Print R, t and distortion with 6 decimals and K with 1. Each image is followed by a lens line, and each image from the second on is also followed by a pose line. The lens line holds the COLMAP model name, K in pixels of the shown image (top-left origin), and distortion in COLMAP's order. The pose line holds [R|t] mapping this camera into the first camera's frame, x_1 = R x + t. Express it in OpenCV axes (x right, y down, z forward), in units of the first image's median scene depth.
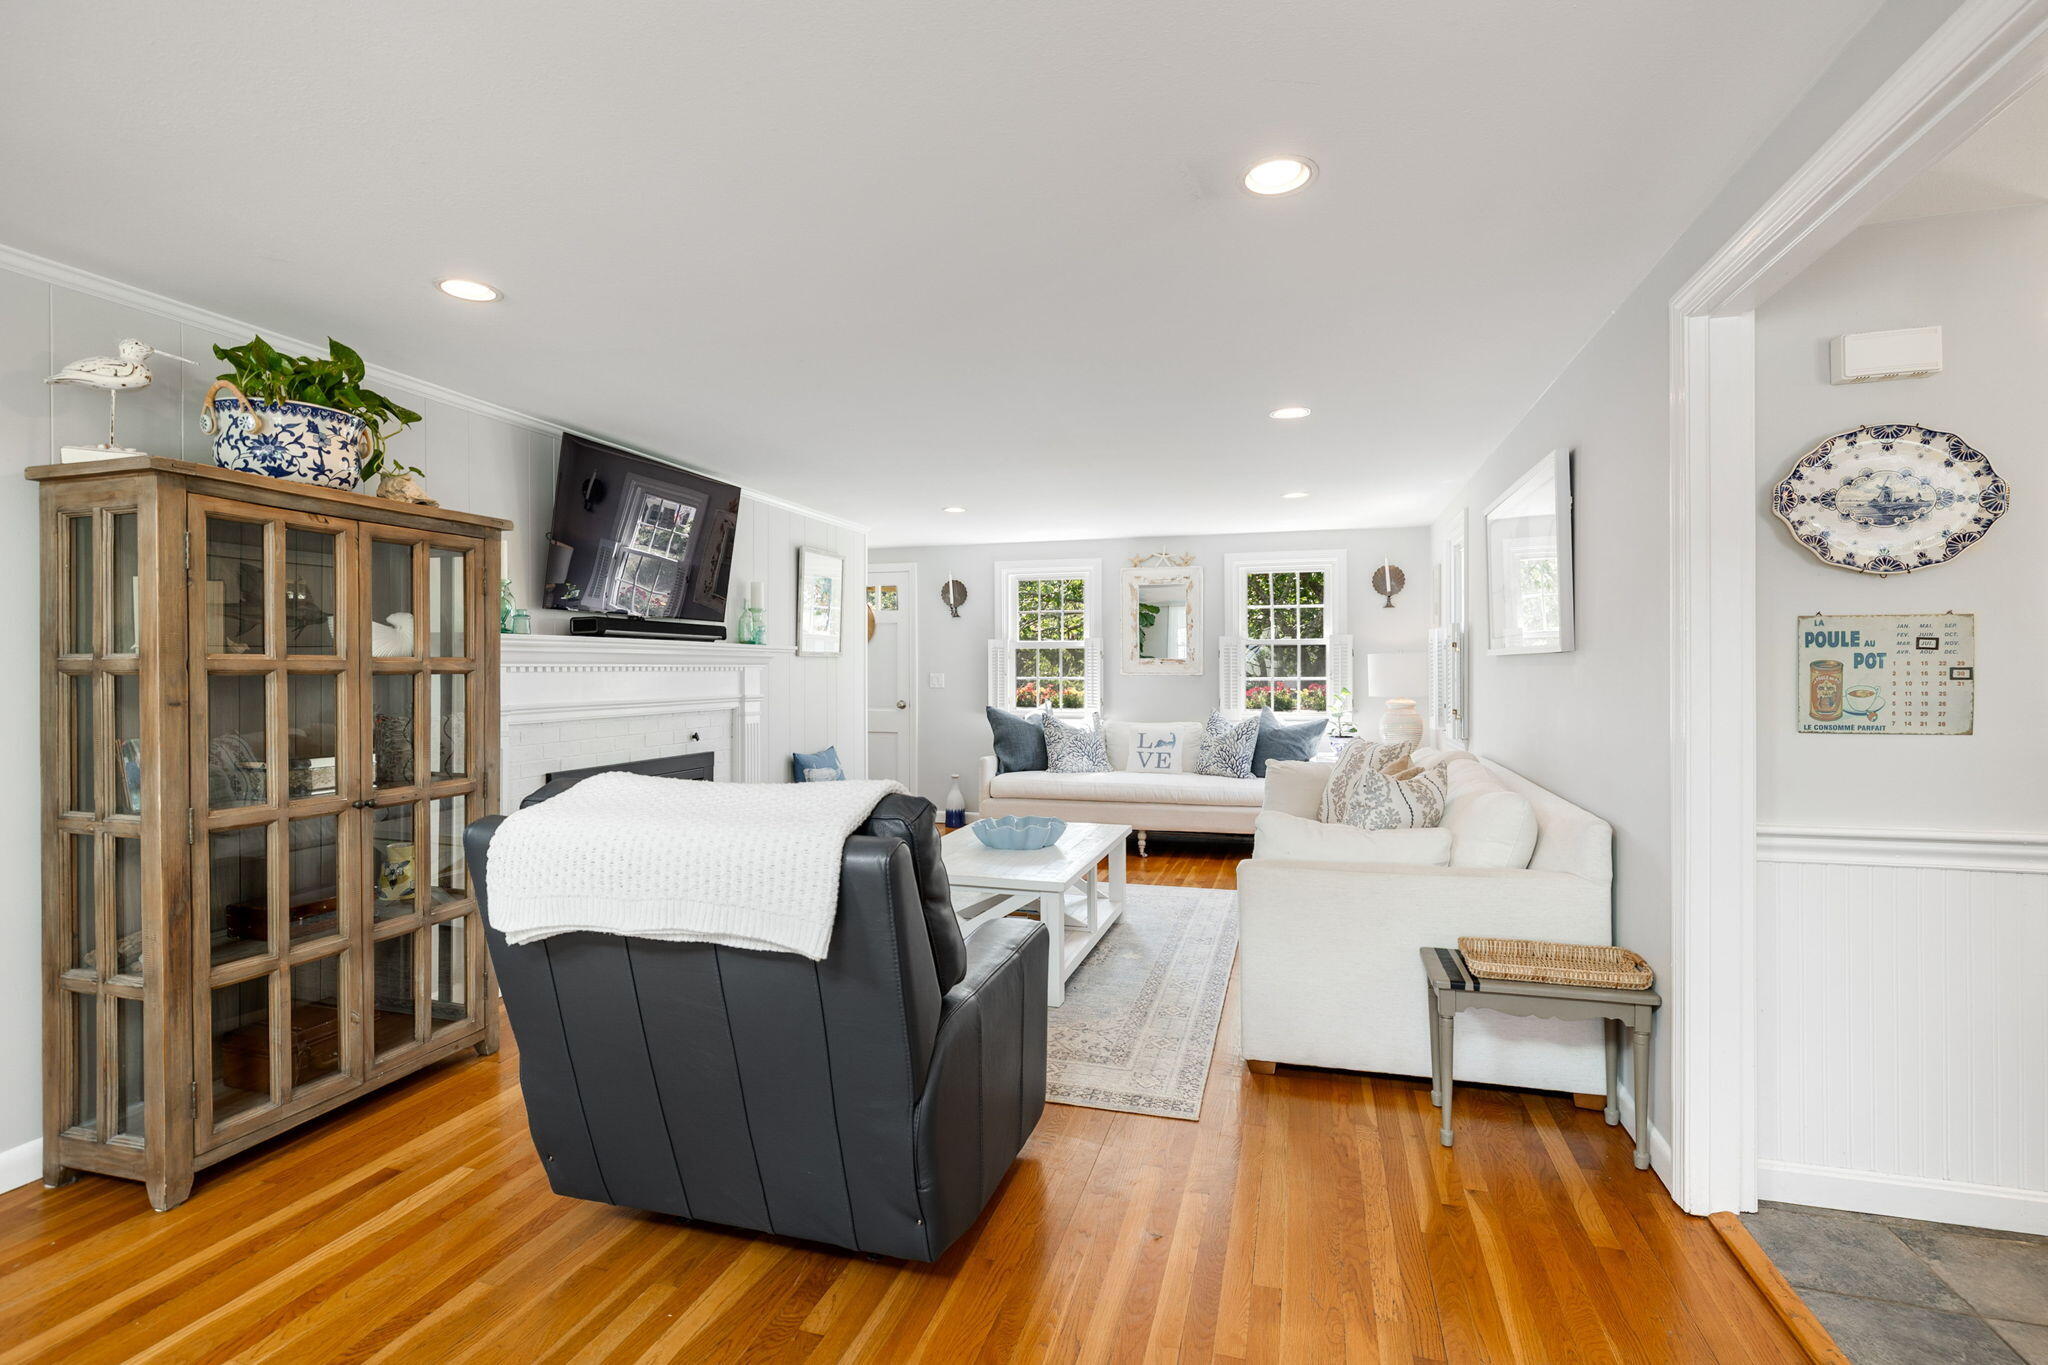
lens RADIAL K [[925.8, 0, 1022.6], [0, 925.8, 676.0], [0, 0, 1]] dist [0.000778, 0.000828]
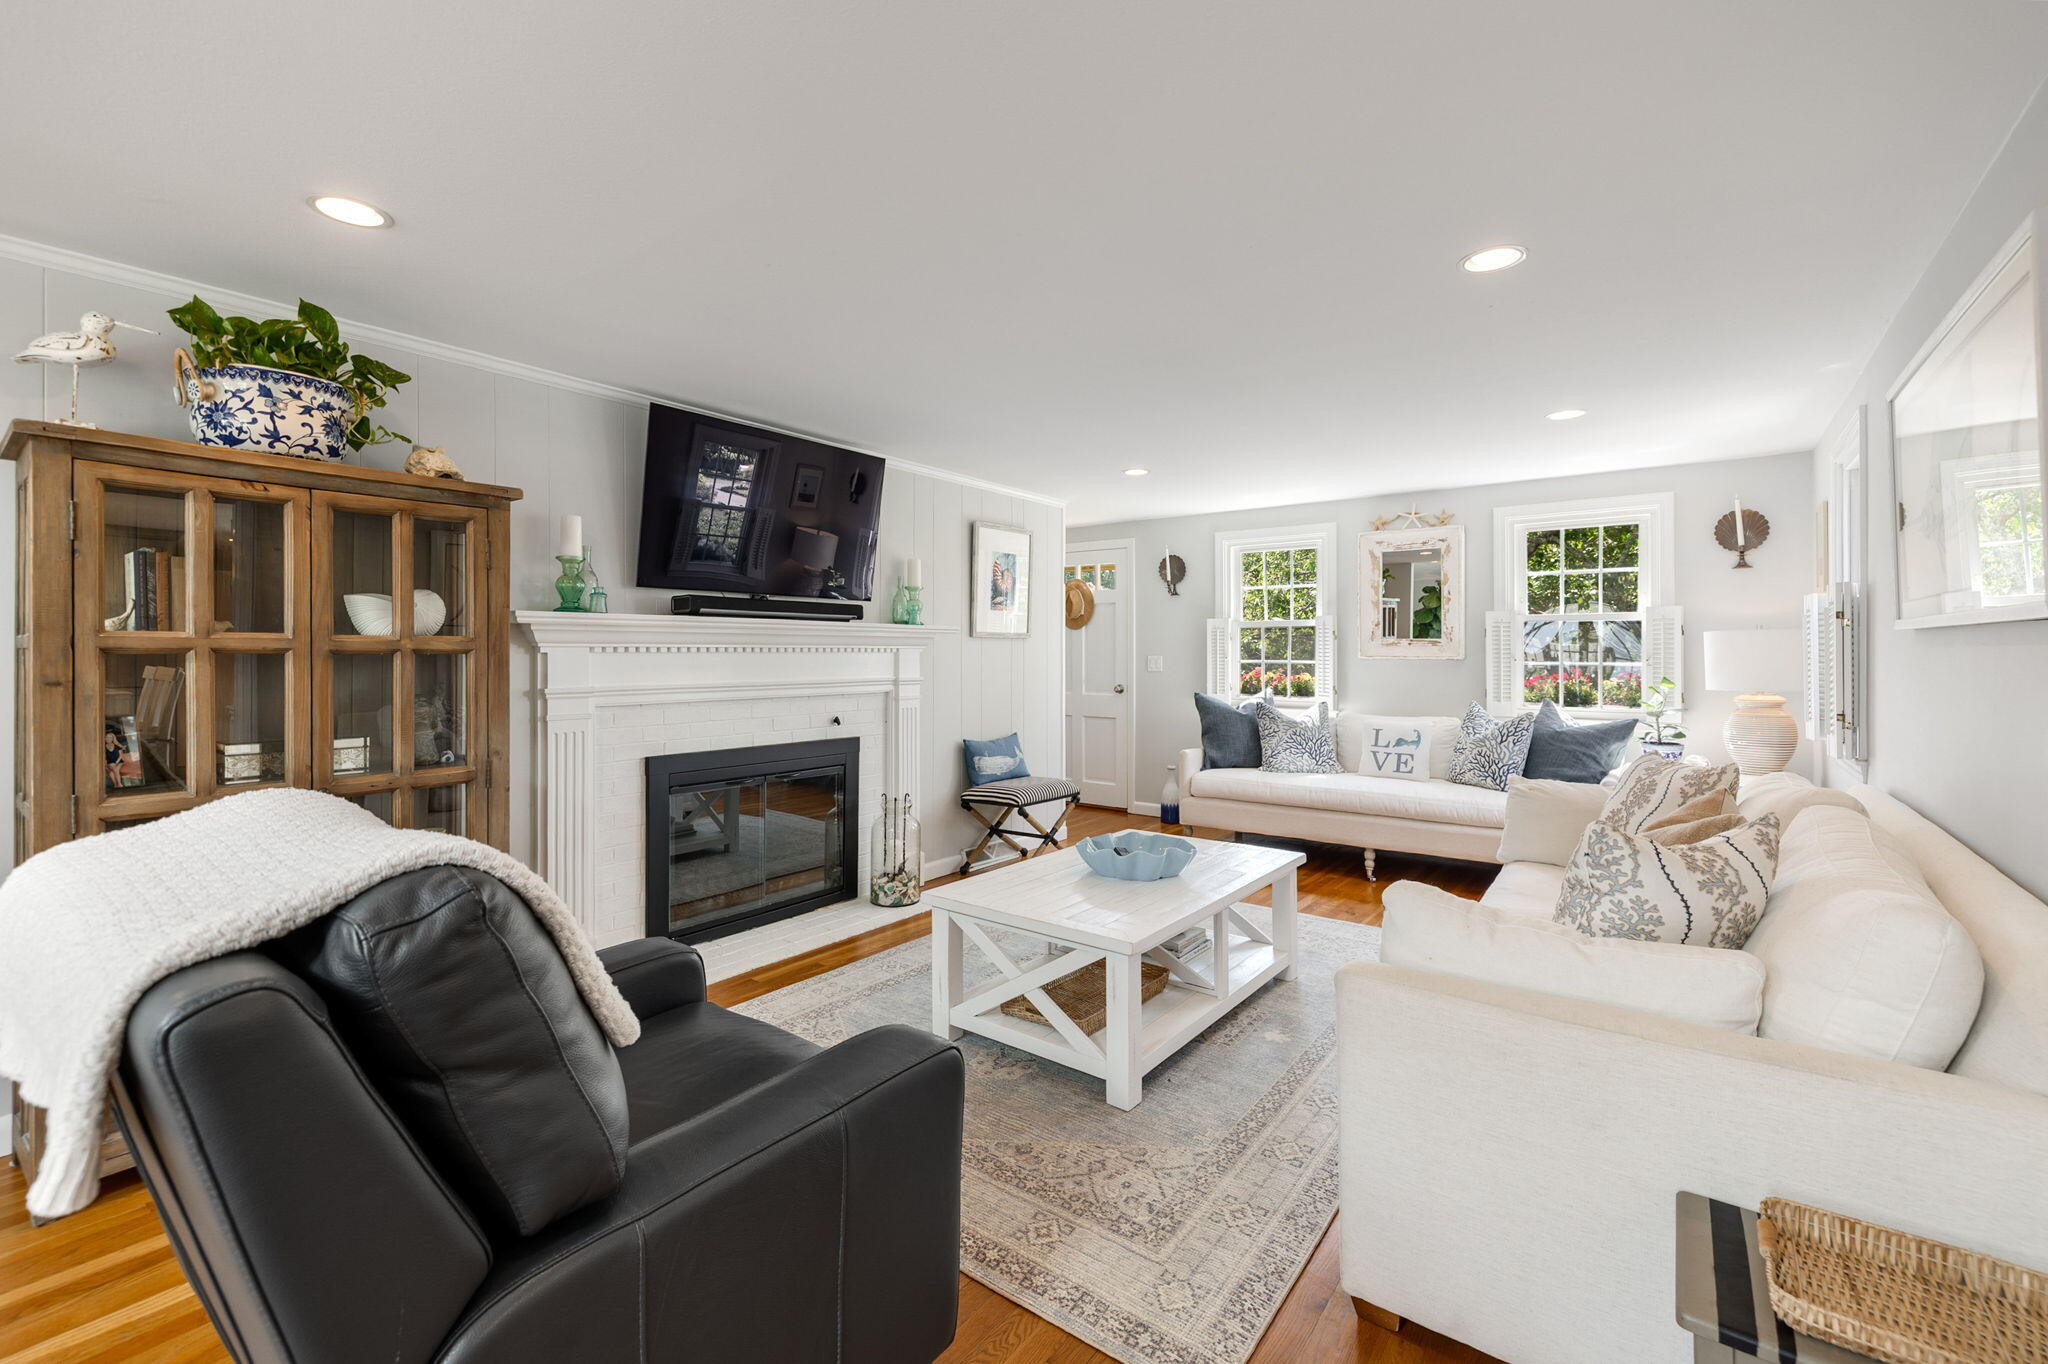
lens RADIAL K [[860.3, 0, 1028.8], [0, 860.3, 653.7], [0, 0, 1]] dist [0.002077, 0.000249]
pose [[0.938905, 0.002921, -0.344164, 0.140195], [-0.004950, 0.999975, -0.005017, -0.000449], [0.344141, 0.006414, 0.938896, 0.233789]]
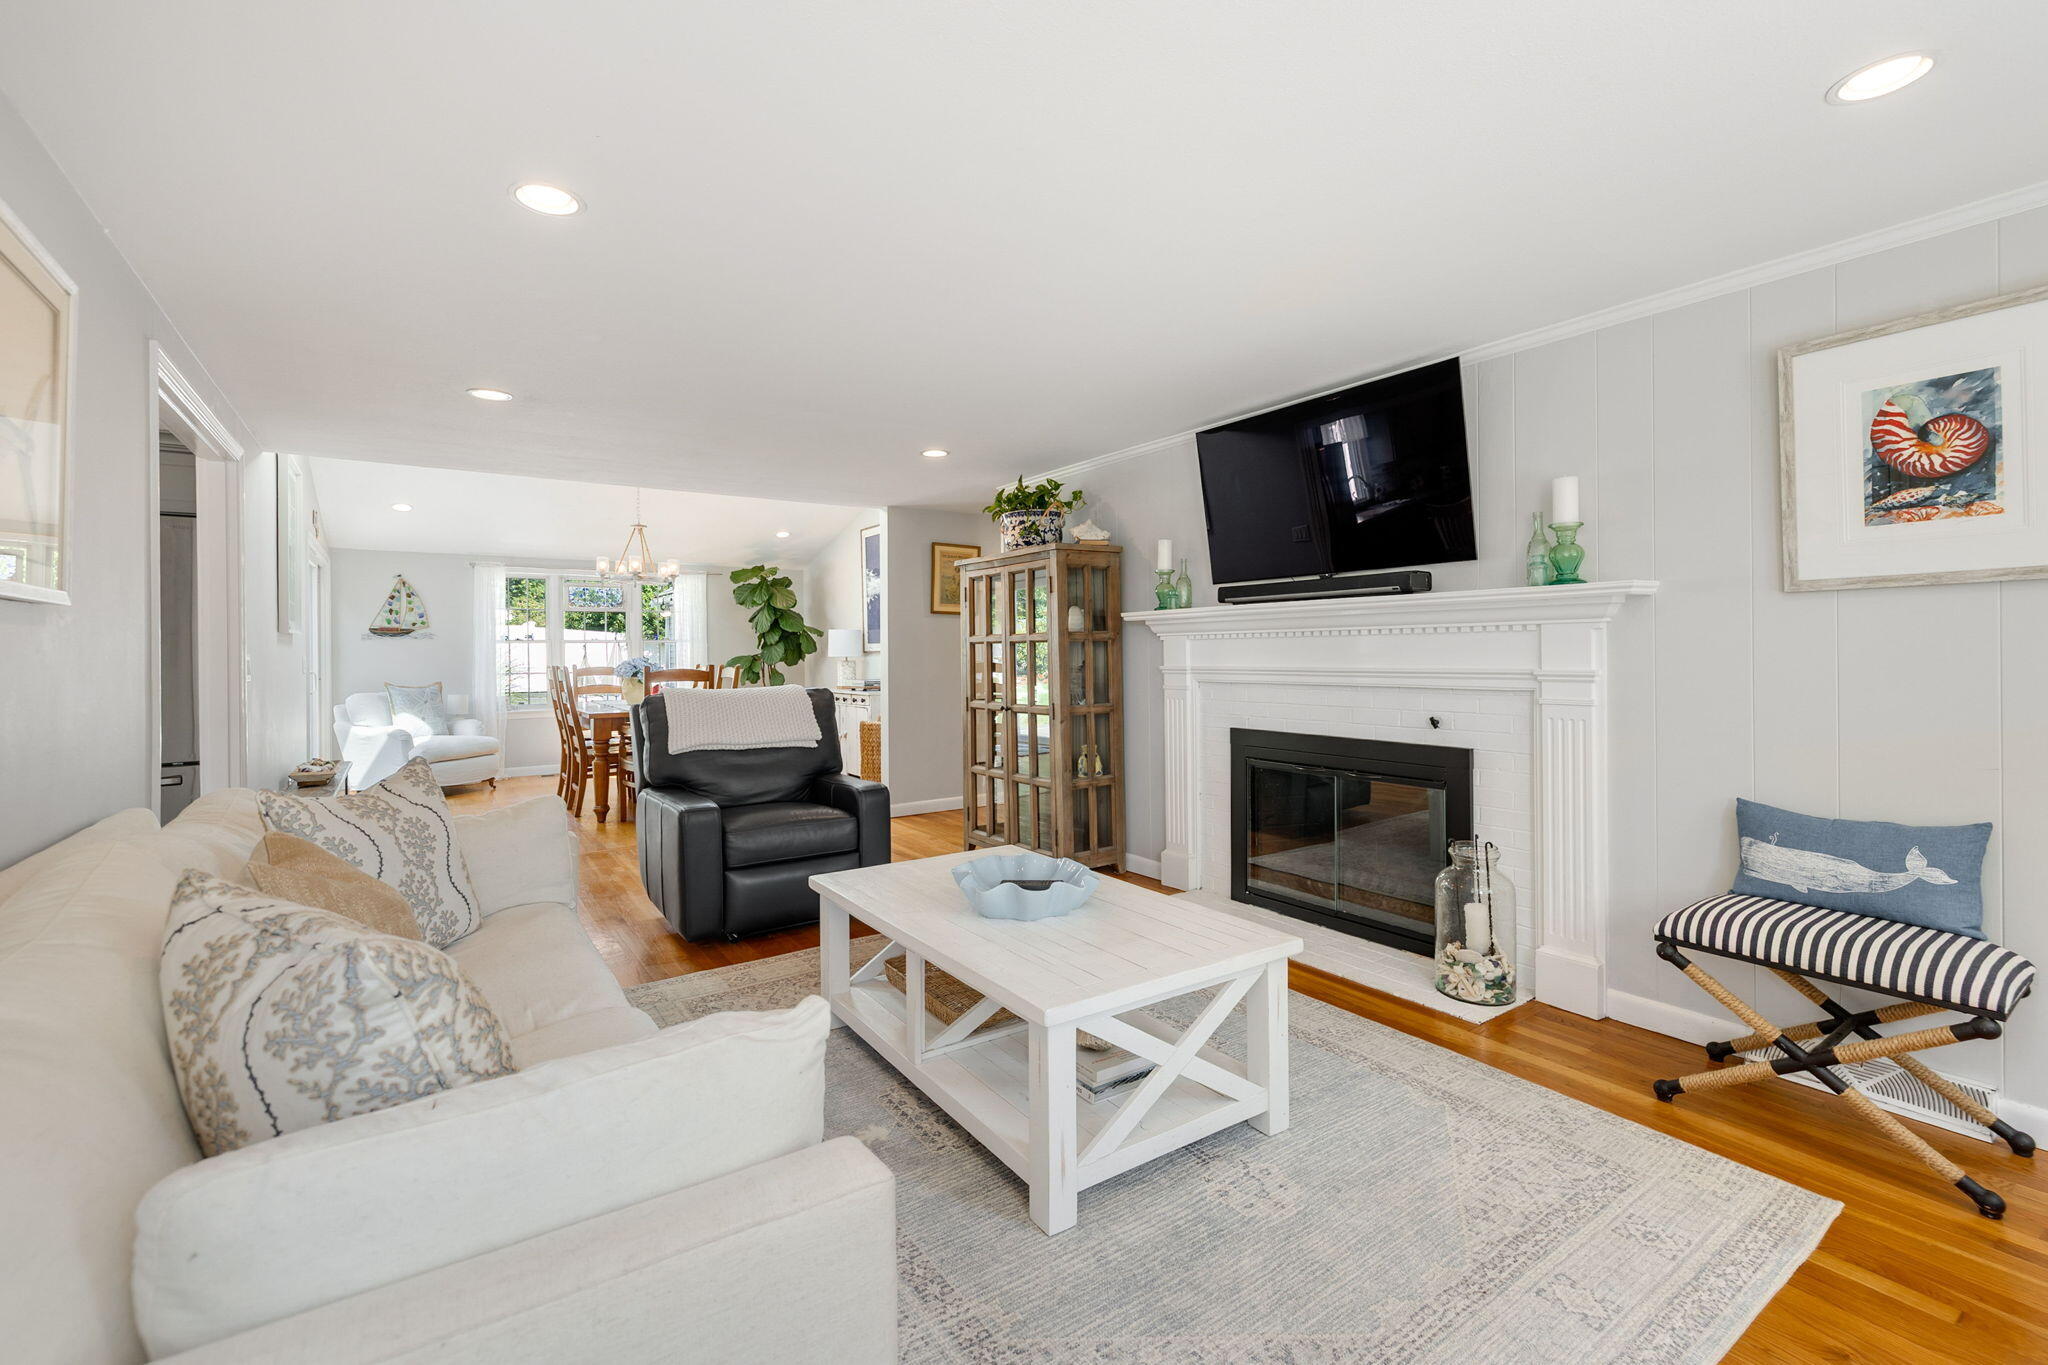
lens RADIAL K [[895.5, 0, 1011.8], [0, 895.5, 650.9], [0, 0, 1]] dist [-0.001443, -0.000119]
pose [[-0.632625, 0.008474, -0.774412, 0.411649], [0.007374, 0.999961, 0.004918, 0.003020], [0.774423, -0.002599, -0.632662, 1.196970]]
